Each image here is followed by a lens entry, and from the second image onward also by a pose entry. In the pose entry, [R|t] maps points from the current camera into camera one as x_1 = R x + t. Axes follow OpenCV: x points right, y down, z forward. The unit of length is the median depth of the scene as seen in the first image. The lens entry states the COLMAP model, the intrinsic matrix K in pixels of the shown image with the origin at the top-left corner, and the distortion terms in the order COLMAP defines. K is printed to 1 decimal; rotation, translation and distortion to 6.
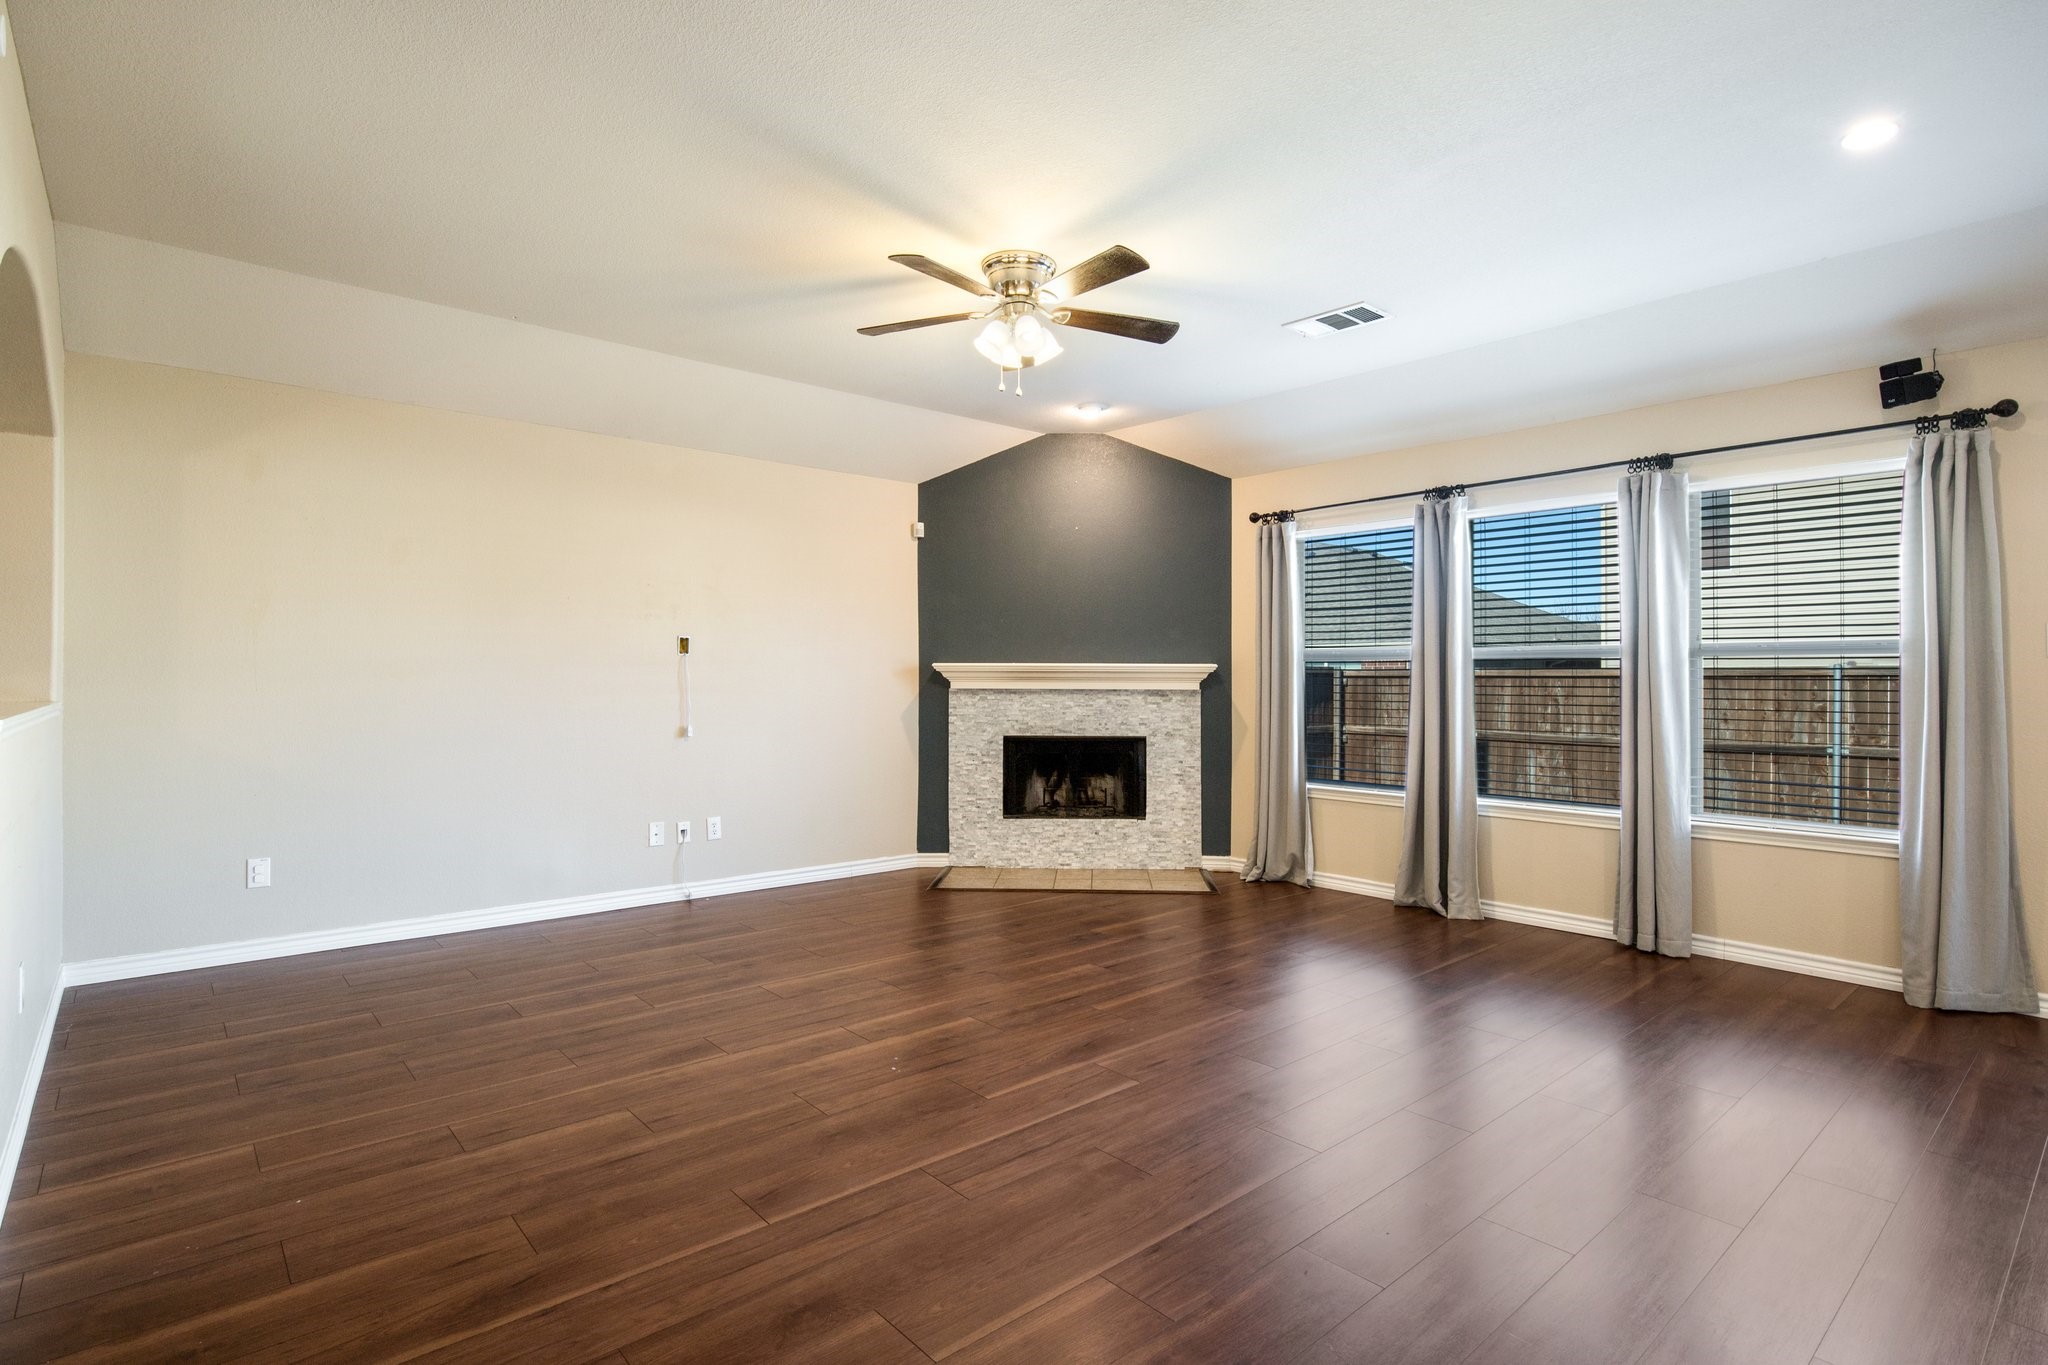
lens RADIAL K [[1020.8, 0, 1020.0], [0, 1020.8, 675.8], [0, 0, 1]] dist [-0.011167, -0.000715]
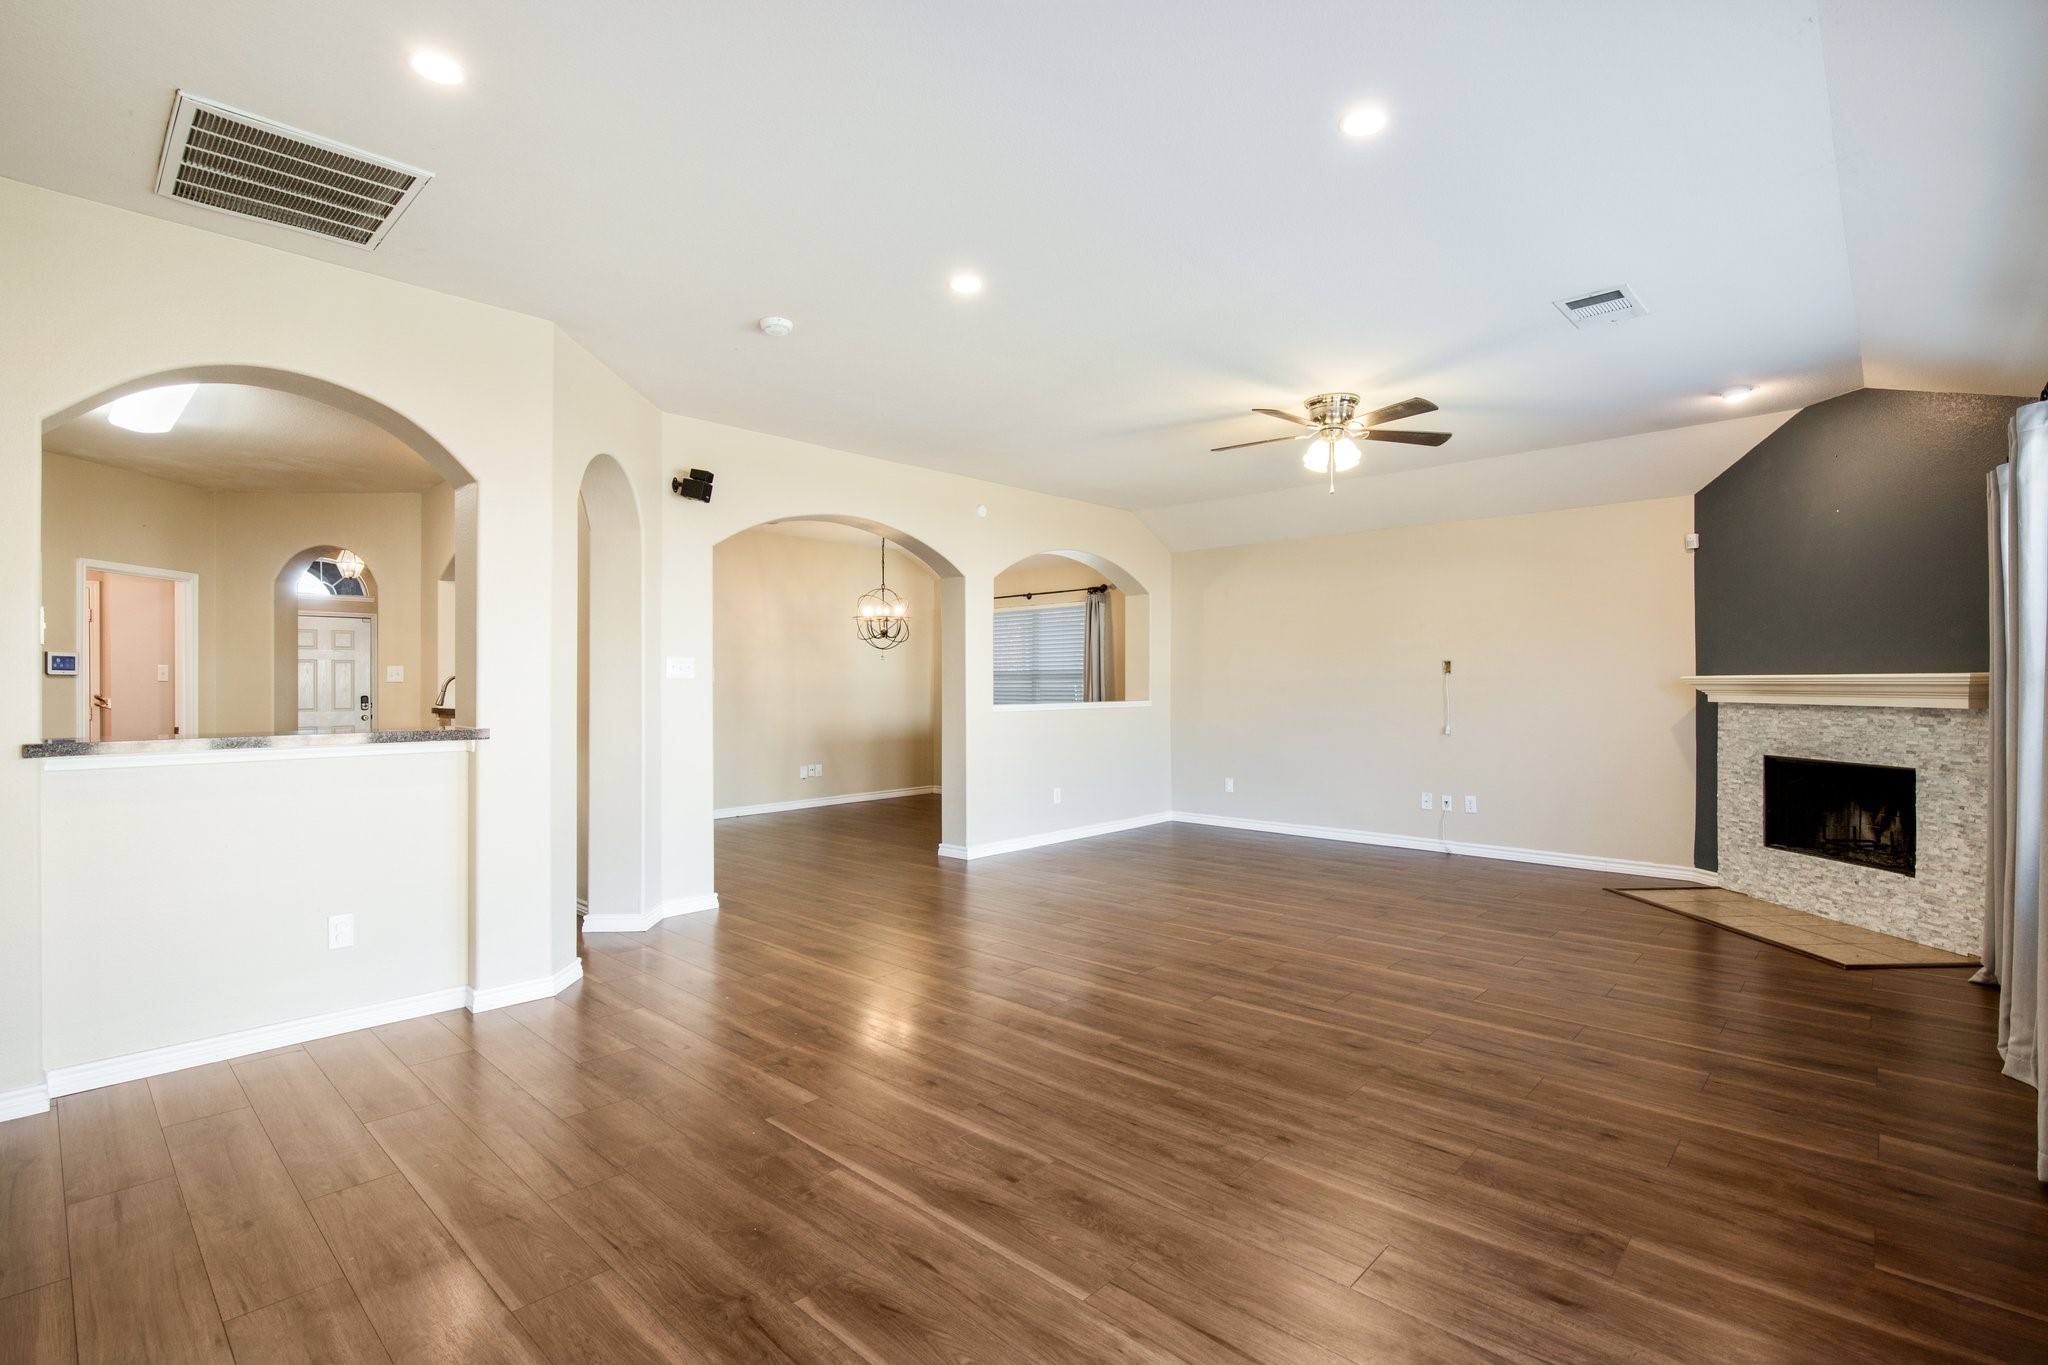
lens RADIAL K [[928.4, 0, 1024.0], [0, 928.4, 682.5], [0, 0, 1]] dist [-0.009620, 0.000428]
pose [[0.111693, -0.004517, -0.993732, 0.736407], [0.005001, 0.999980, -0.003983, -0.005678], [0.993730, -0.004525, 0.111714, 0.261339]]
